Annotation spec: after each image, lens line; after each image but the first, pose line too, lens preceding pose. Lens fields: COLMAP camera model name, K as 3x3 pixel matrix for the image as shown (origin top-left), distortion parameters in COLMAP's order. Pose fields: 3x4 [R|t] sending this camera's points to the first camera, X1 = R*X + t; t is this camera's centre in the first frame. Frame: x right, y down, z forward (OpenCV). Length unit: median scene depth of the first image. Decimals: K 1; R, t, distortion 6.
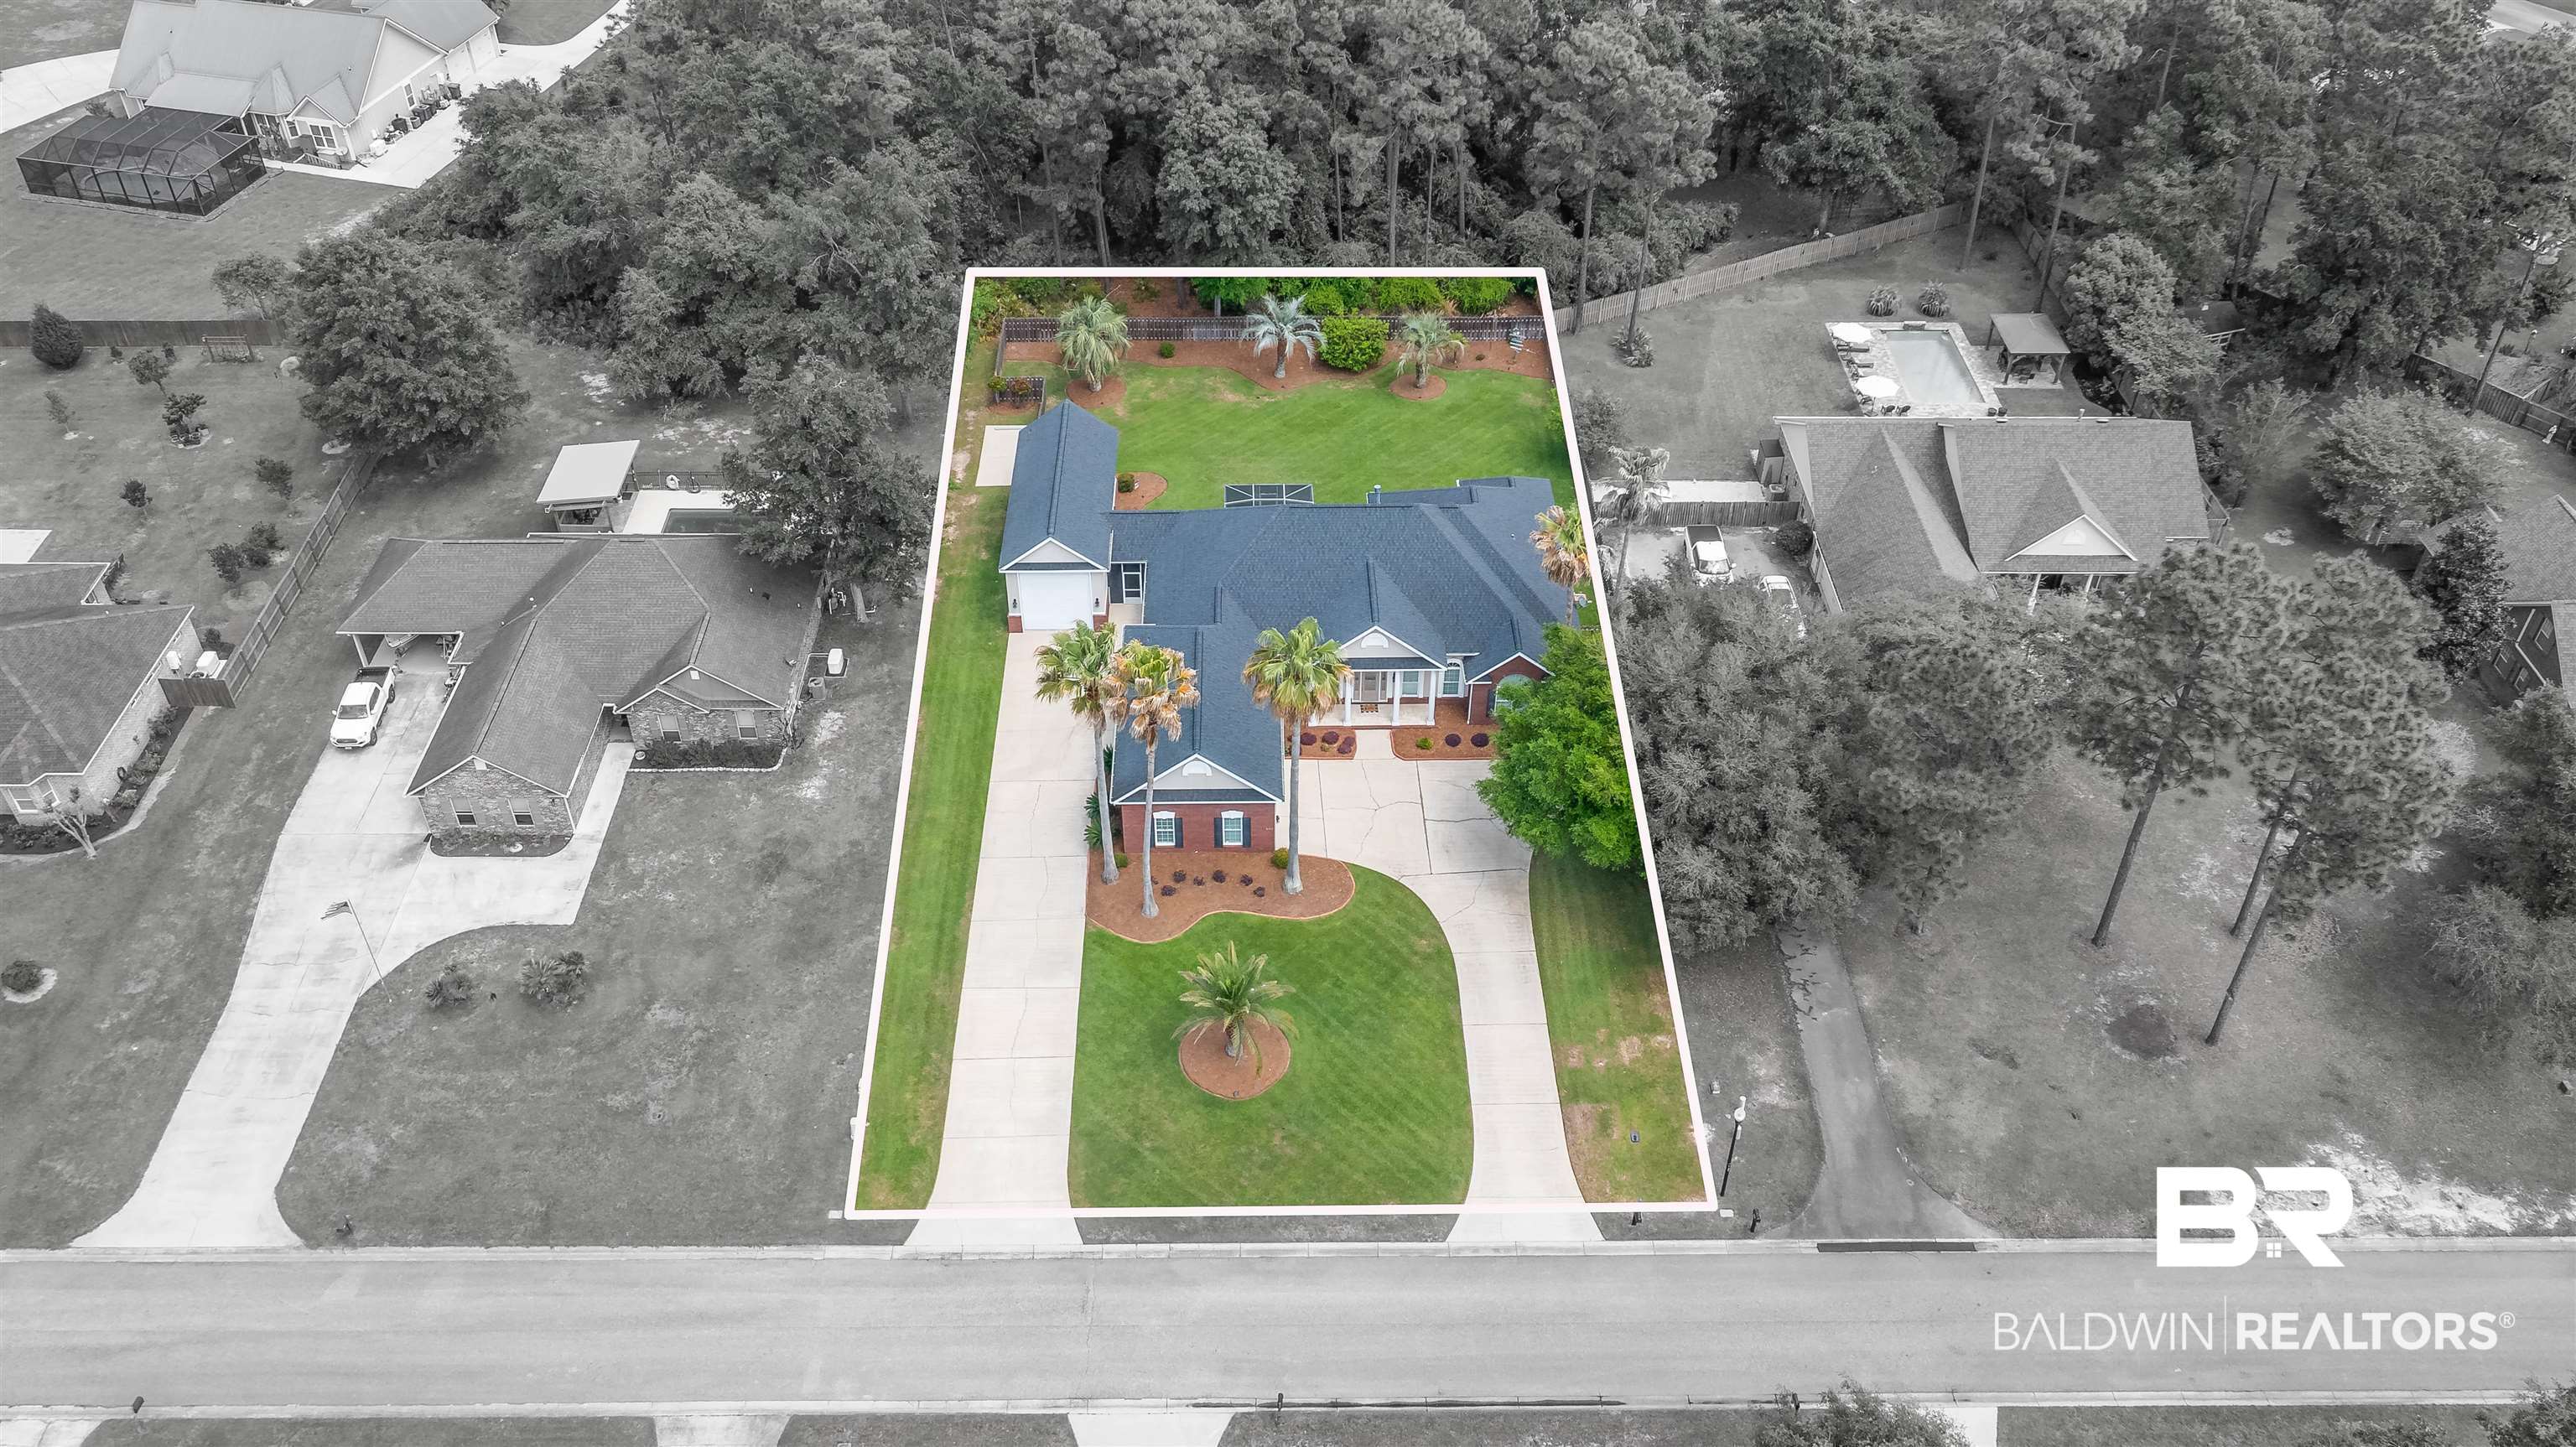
lens RADIAL K [[2045.2, 0, 1288.0], [0, 2045.2, 723.5], [0, 0, 1]] dist [-0.004545, 0.005196]
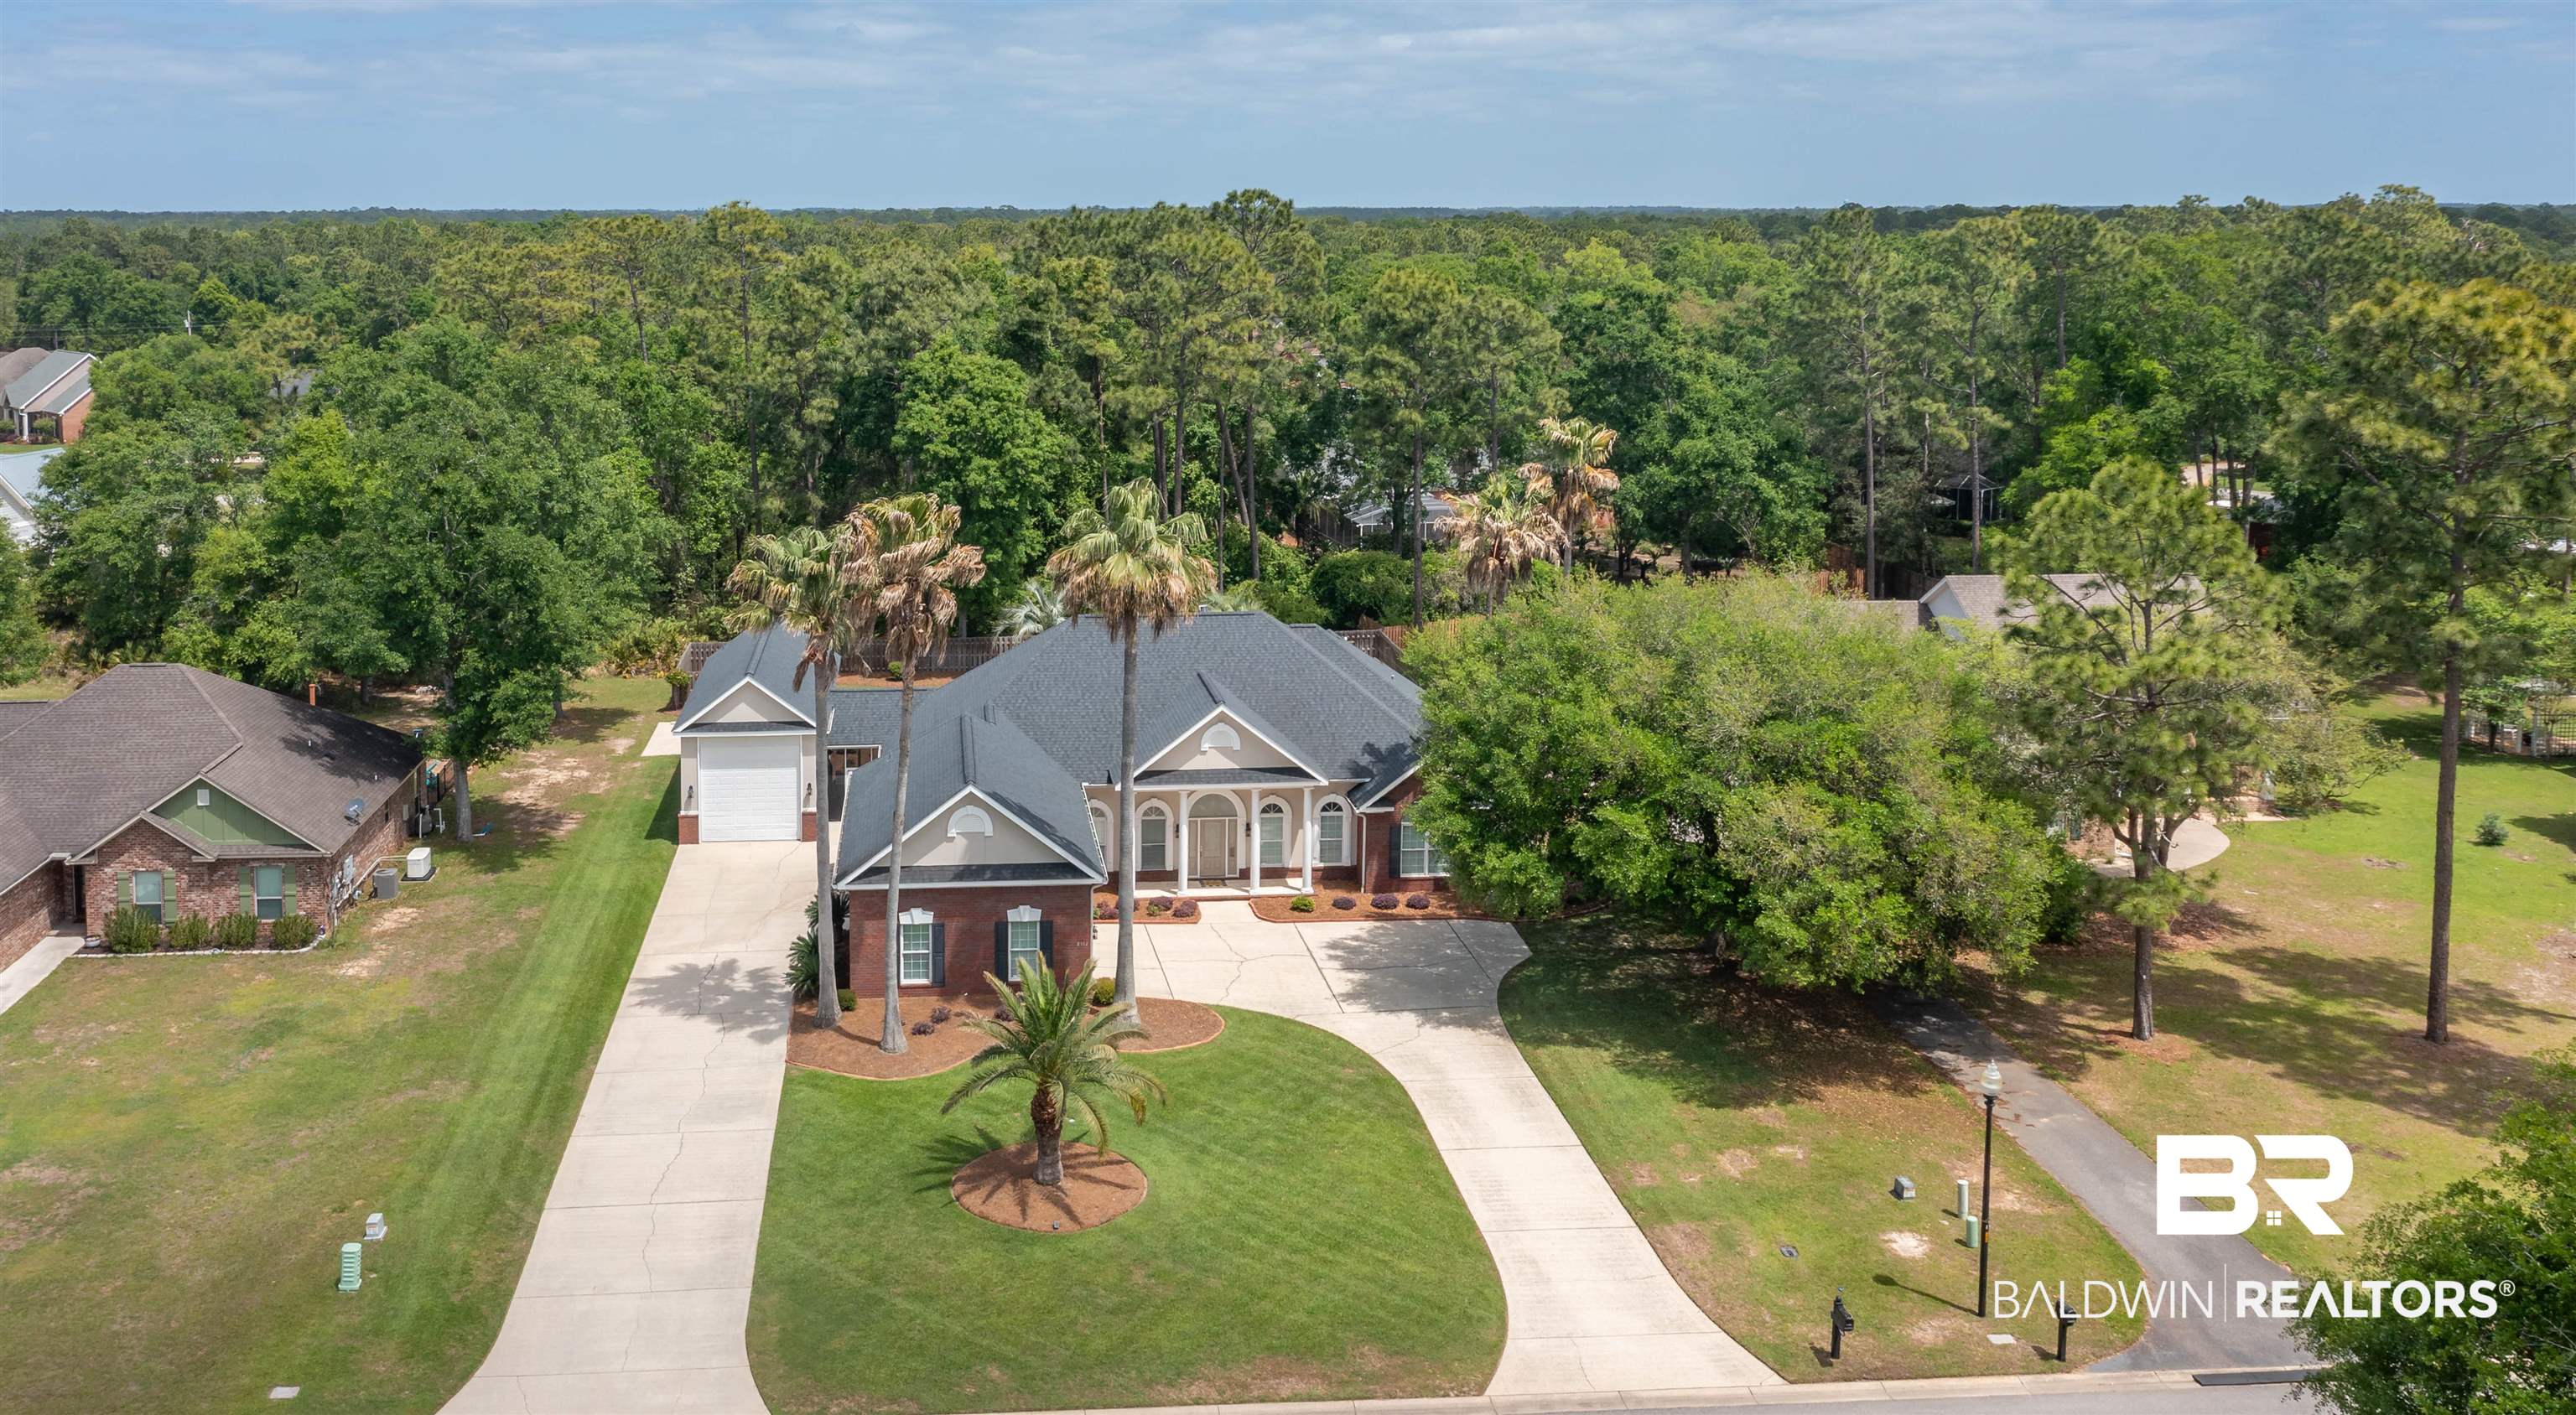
lens RADIAL K [[2219.1, 0, 1084.5], [0, 2219.1, 463.7], [0, 0, 1]] dist [-0.004445, -0.000894]
pose [[0.998722, -0.010945, 0.049347, -0.039812], [0.036798, 0.826741, -0.561377, 0.306413], [-0.034653, 0.562476, 0.826087, 0.342176]]
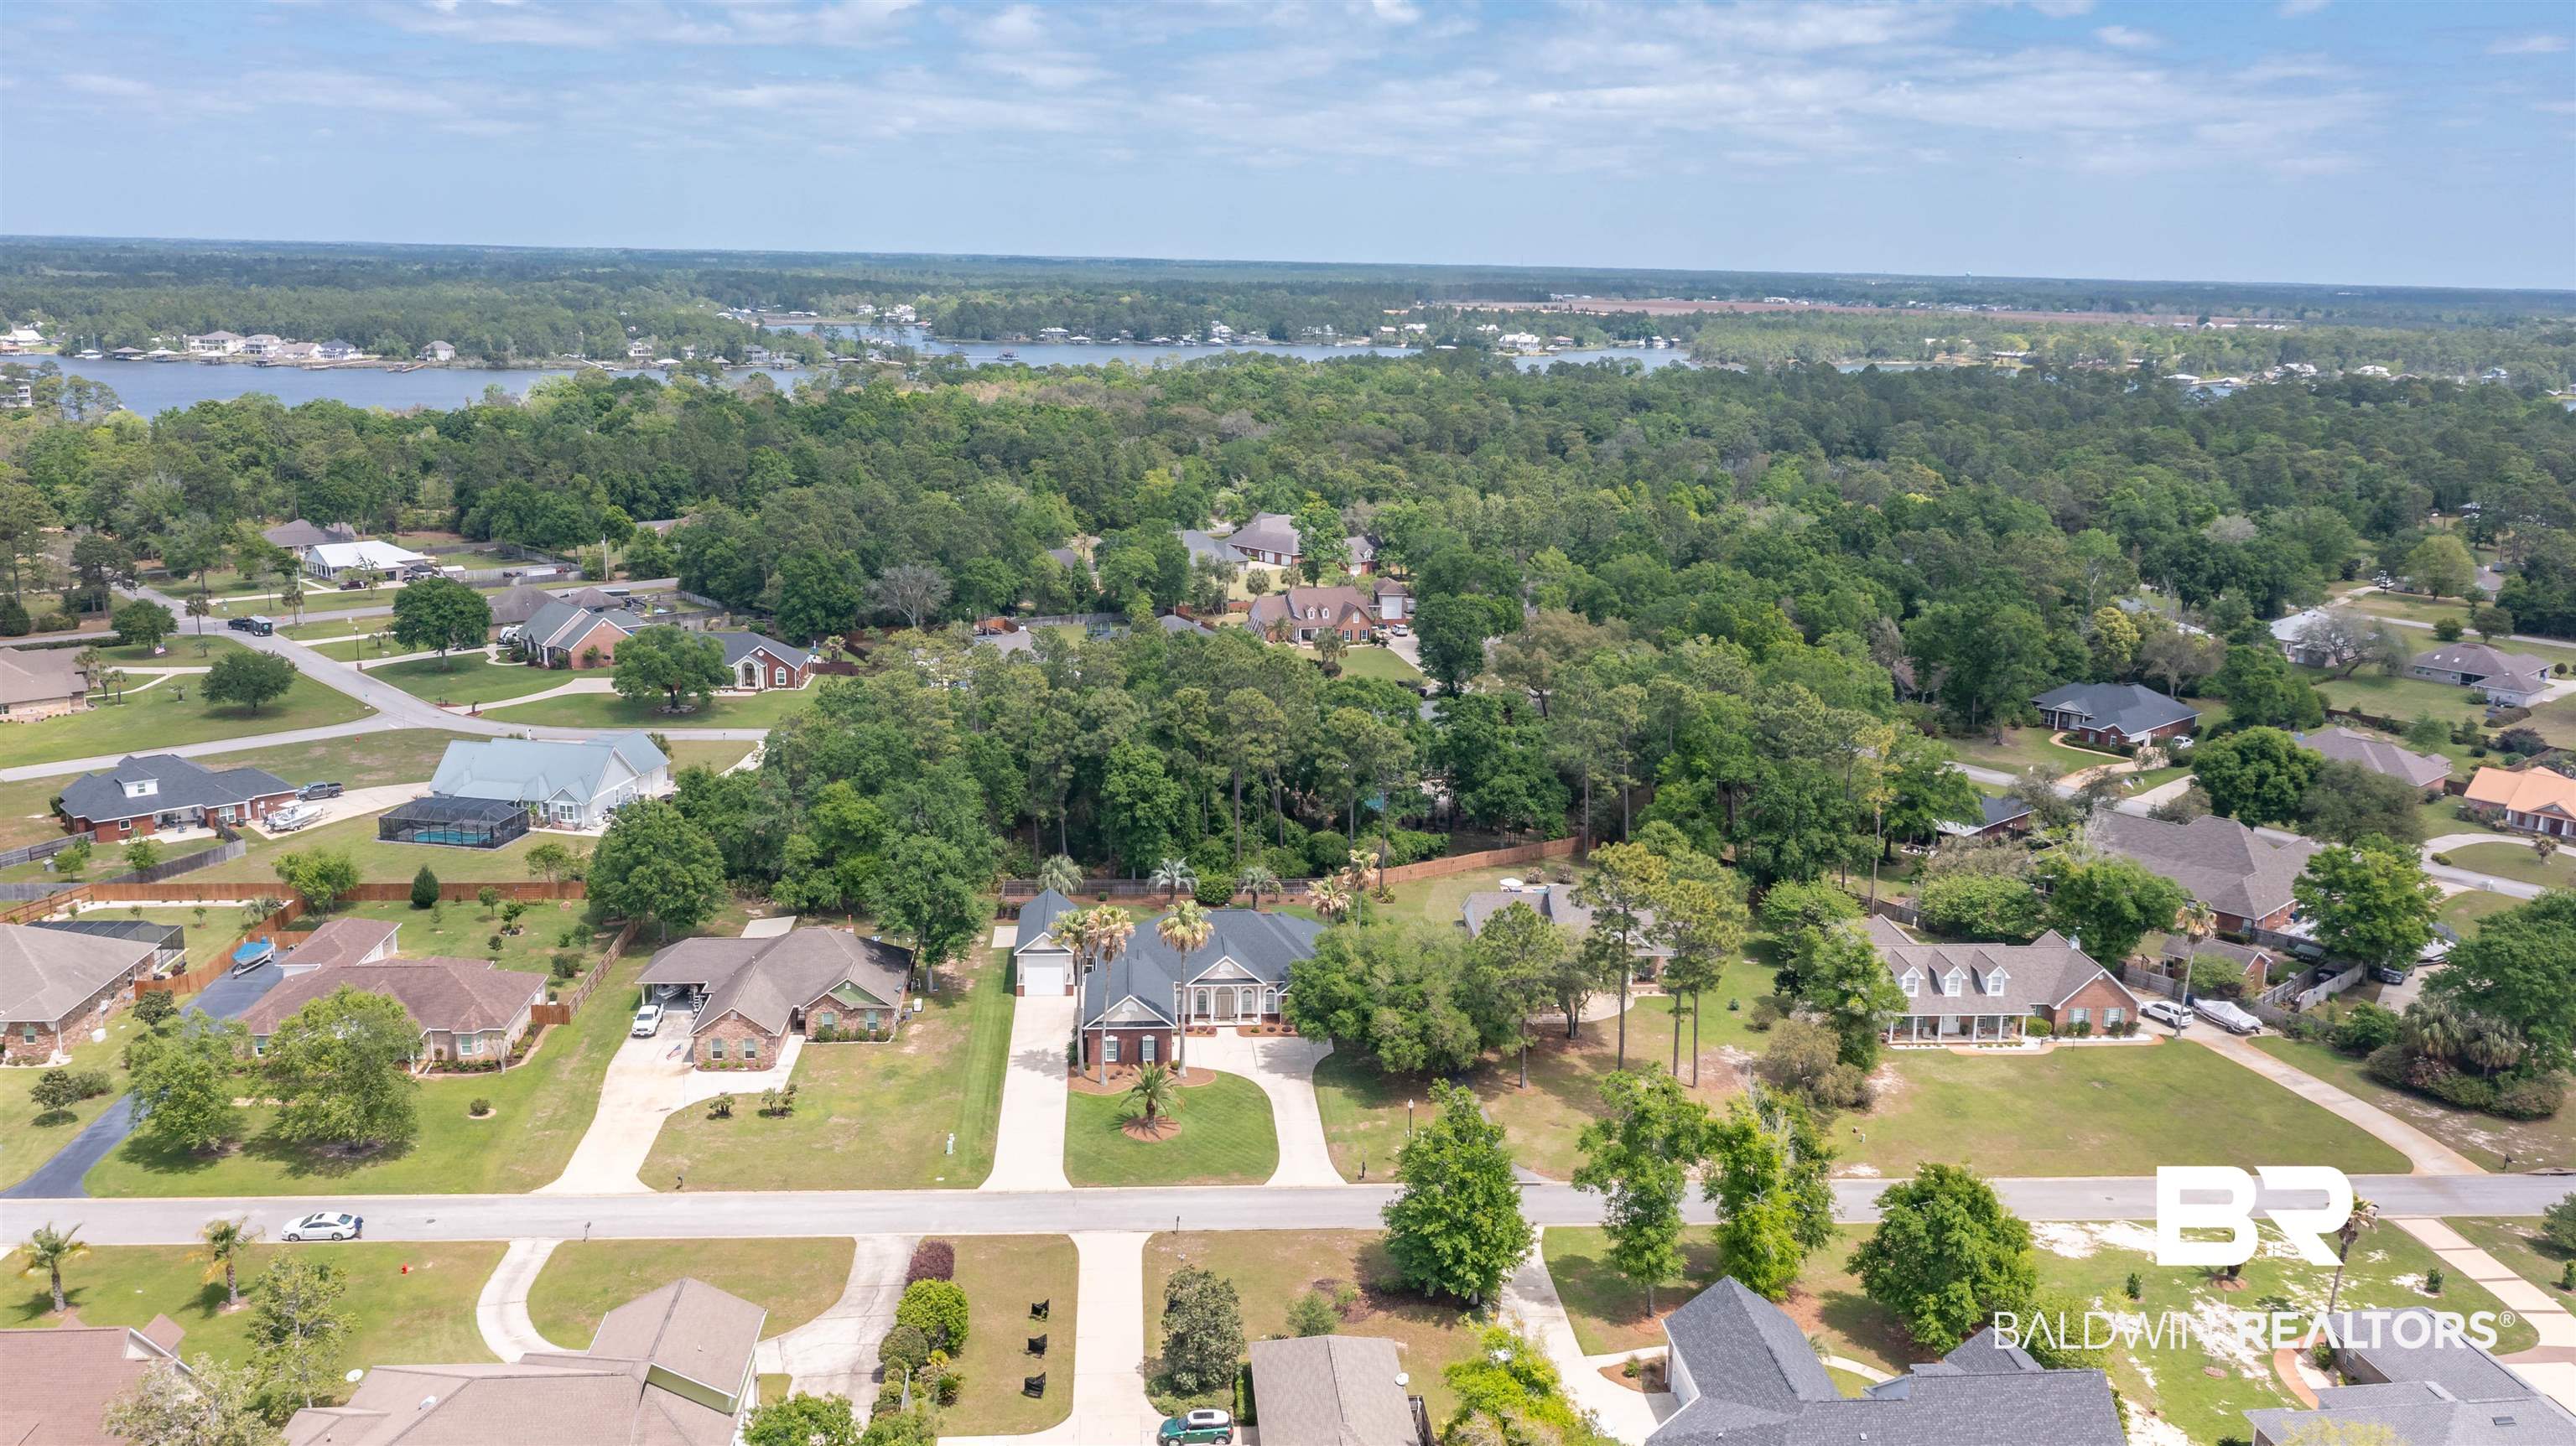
lens RADIAL K [[2063.6, 0, 1264.7], [0, 2063.6, 785.5], [0, 0, 1]] dist [-0.001857, -0.000047]
pose [[0.998833, -0.001227, 0.048282, -0.012109], [0.022116, 0.900331, -0.434644, 0.625115], [-0.042937, 0.435205, 0.899307, -0.736136]]
